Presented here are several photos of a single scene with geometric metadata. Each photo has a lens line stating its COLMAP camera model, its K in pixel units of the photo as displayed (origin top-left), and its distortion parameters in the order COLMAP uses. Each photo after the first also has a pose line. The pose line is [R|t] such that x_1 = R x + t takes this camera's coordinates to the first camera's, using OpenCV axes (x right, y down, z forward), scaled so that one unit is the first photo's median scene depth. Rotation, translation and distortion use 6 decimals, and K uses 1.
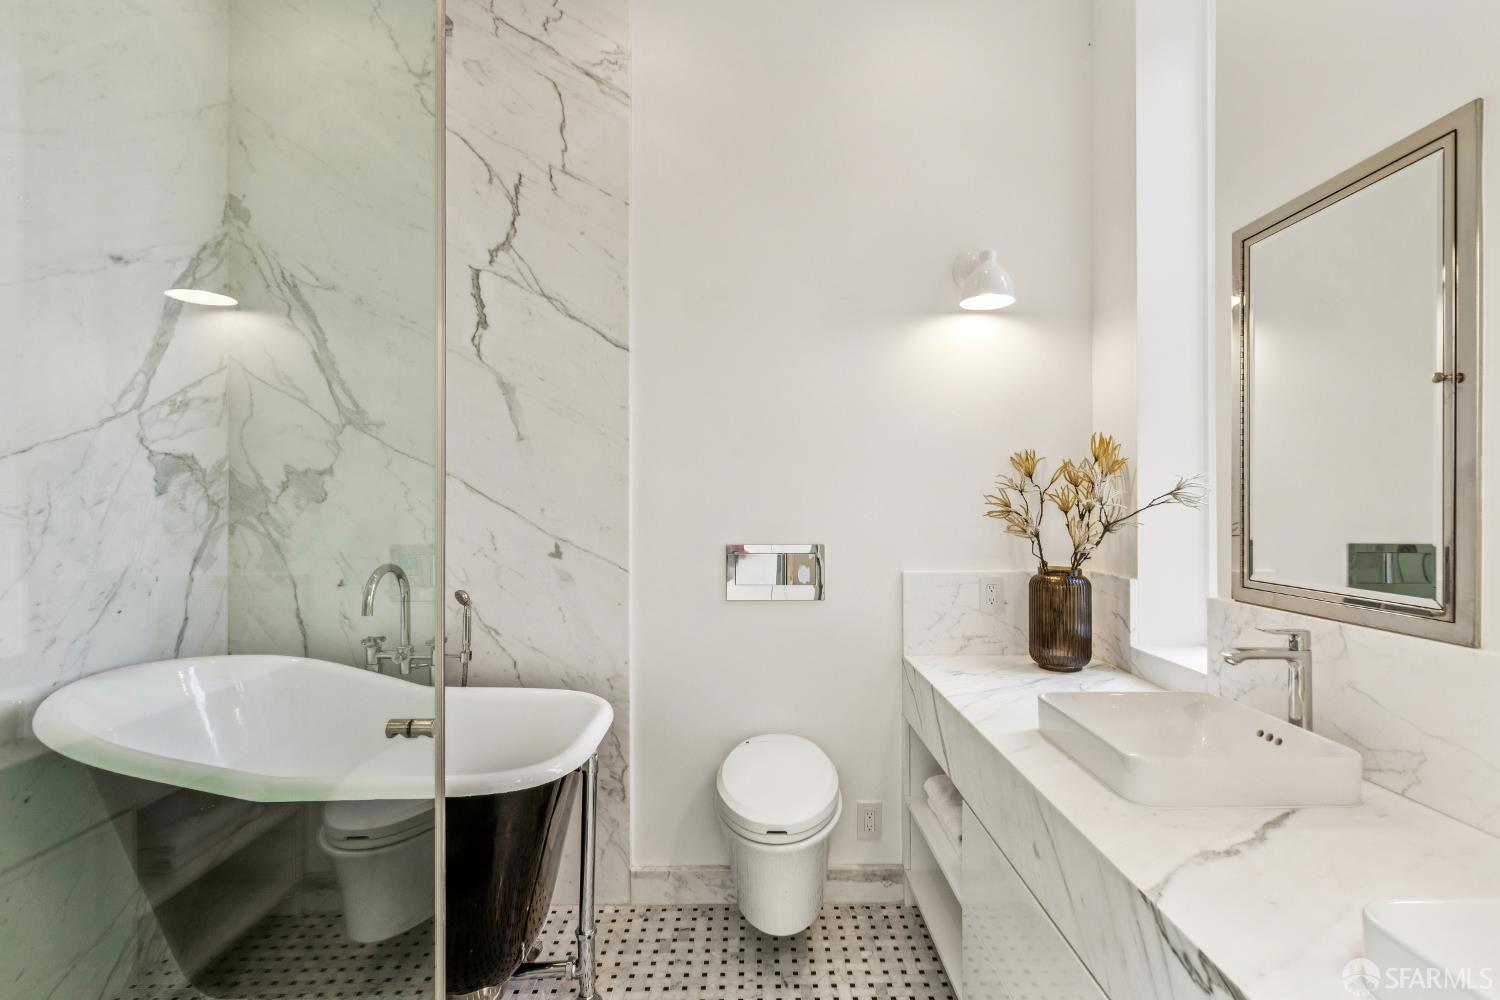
lens RADIAL K [[671.3, 0, 746.2], [0, 671.3, 504.2], [0, 0, 1]] dist [0.002063, -0.000074]
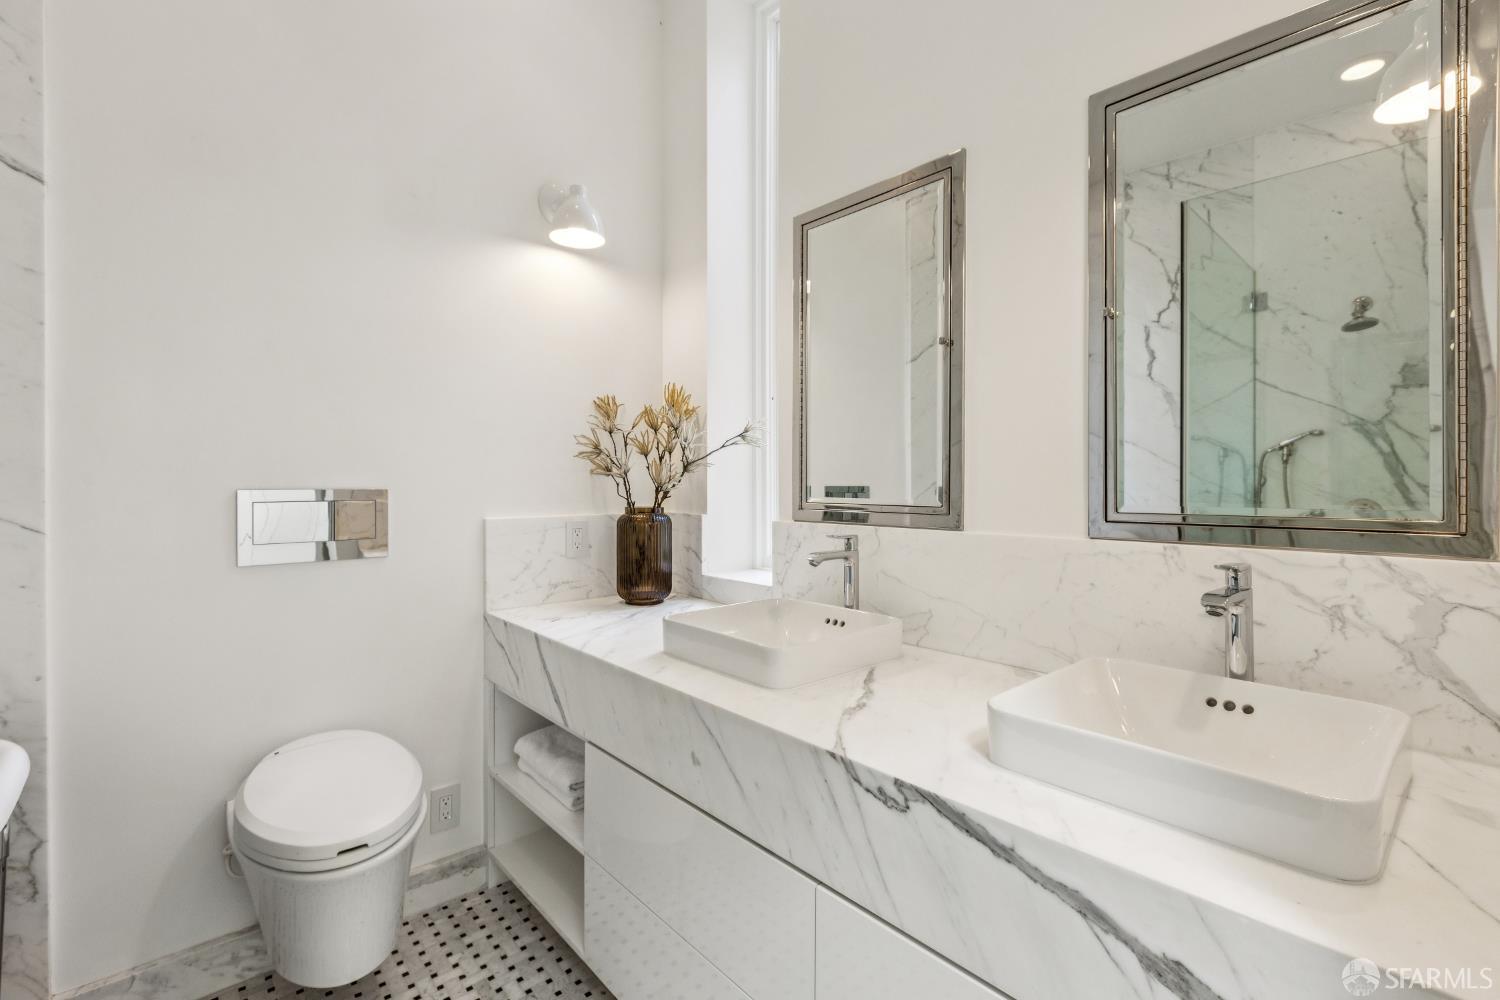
lens RADIAL K [[671.3, 0, 745.1], [0, 671.3, 484.1], [0, 0, 1]] dist [0.002063, -0.000074]
pose [[0.757653, 0.001030, 0.652656, -0.091990], [-0.005371, 0.999975, 0.004657, 0.049748], [-0.652635, -0.007034, 0.757640, 0.097033]]
